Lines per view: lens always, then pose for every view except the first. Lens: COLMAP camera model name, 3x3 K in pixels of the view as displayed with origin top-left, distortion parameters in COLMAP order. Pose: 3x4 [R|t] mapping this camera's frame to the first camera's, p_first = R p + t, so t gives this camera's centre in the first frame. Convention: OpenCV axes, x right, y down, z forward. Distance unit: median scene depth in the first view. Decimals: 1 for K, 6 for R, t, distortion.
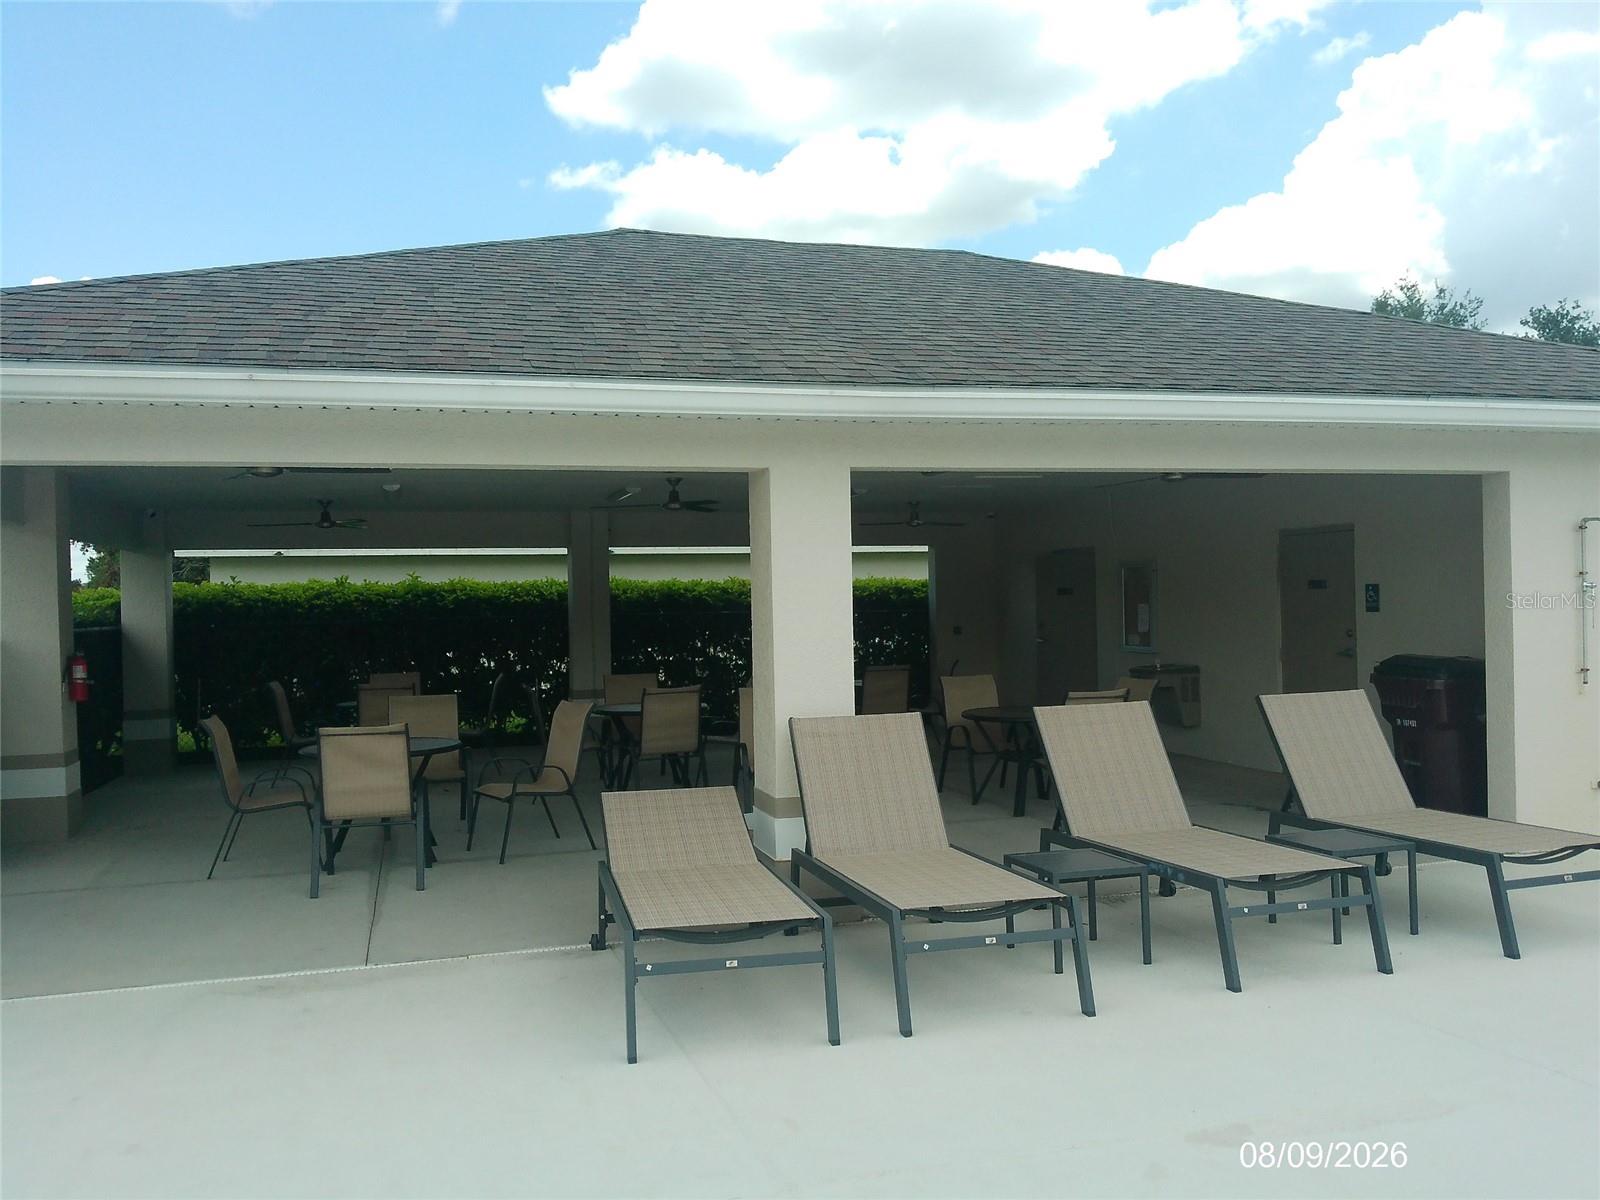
lens RADIAL K [[1311.8, 0, 845.1], [0, 1311.8, 590.0], [0, 0, 1]] dist [0.084532, -0.158394]
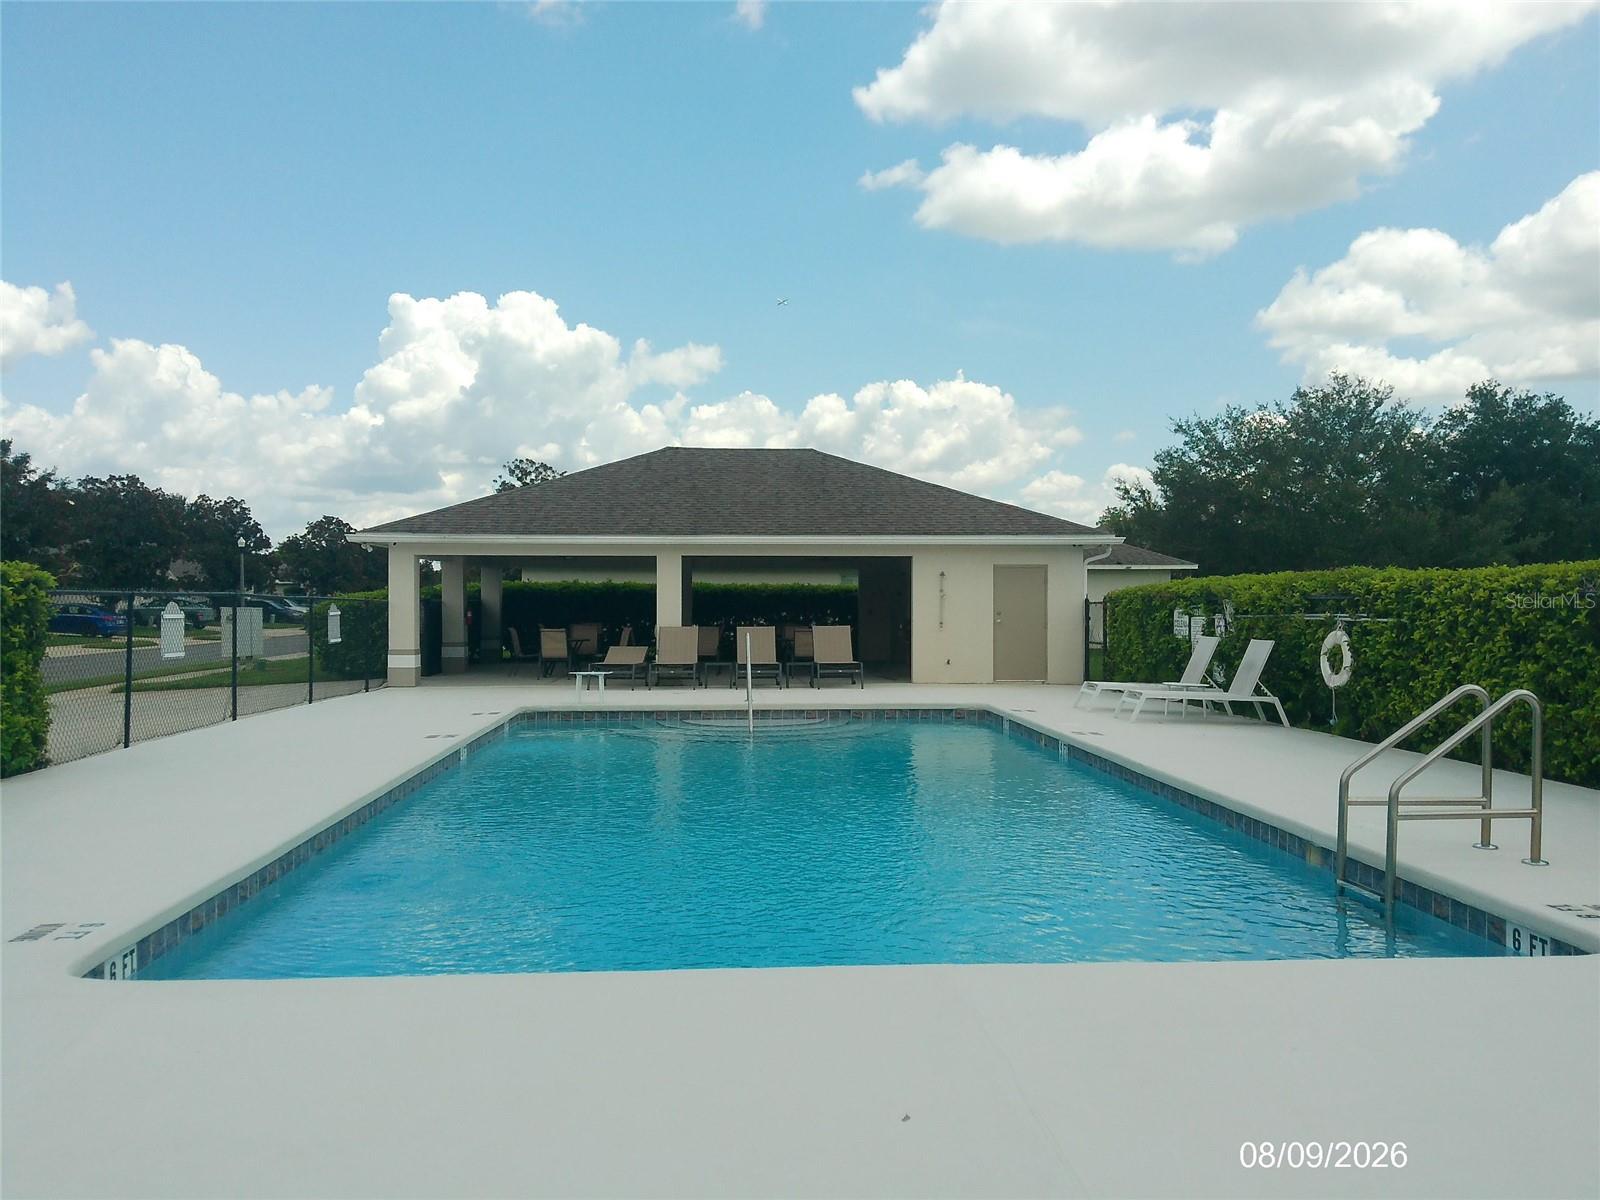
lens RADIAL K [[1311.8, 0, 802.1], [0, 1311.8, 597.2], [0, 0, 1]] dist [0.084532, -0.158394]
pose [[0.969098, 0.023426, -0.245562, 1.086093], [-0.021585, 0.999715, 0.010184, -0.021544], [0.245731, -0.004569, 0.969327, -2.112813]]
